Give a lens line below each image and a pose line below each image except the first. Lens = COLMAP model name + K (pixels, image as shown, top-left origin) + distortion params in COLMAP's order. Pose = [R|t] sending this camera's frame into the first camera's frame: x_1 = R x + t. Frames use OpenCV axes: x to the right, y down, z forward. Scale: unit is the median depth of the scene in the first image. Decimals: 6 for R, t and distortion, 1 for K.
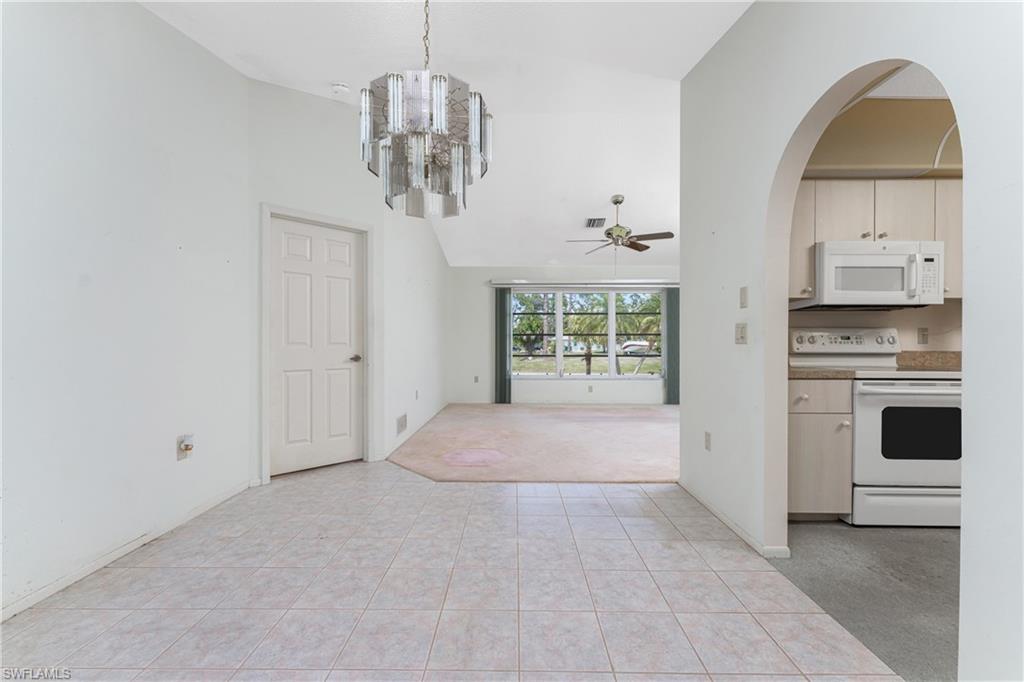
lens RADIAL K [[413.8, 0, 514.1], [0, 413.8, 343.4], [0, 0, 1]] dist [0.000561, 0.000043]
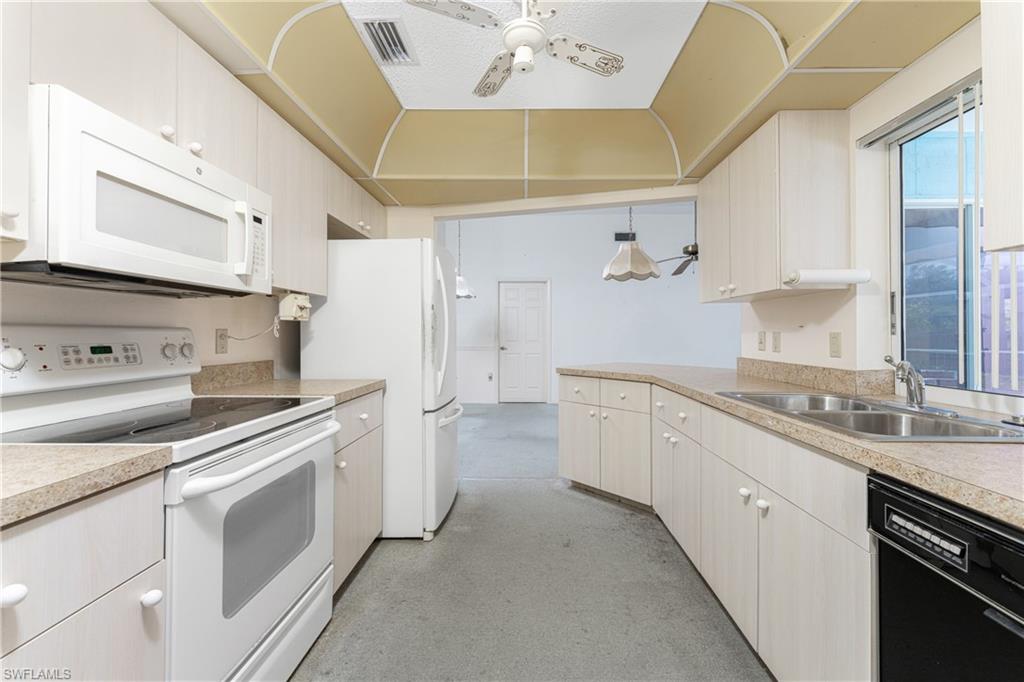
lens RADIAL K [[415.0, 0, 518.2], [0, 415.0, 334.4], [0, 0, 1]] dist [-0.000338, -0.000075]
pose [[0.017994, 0.000451, 0.999838, 0.359634], [0.001248, 0.999999, -0.000473, -0.029598], [-0.999837, 0.001257, 0.017994, 0.542457]]
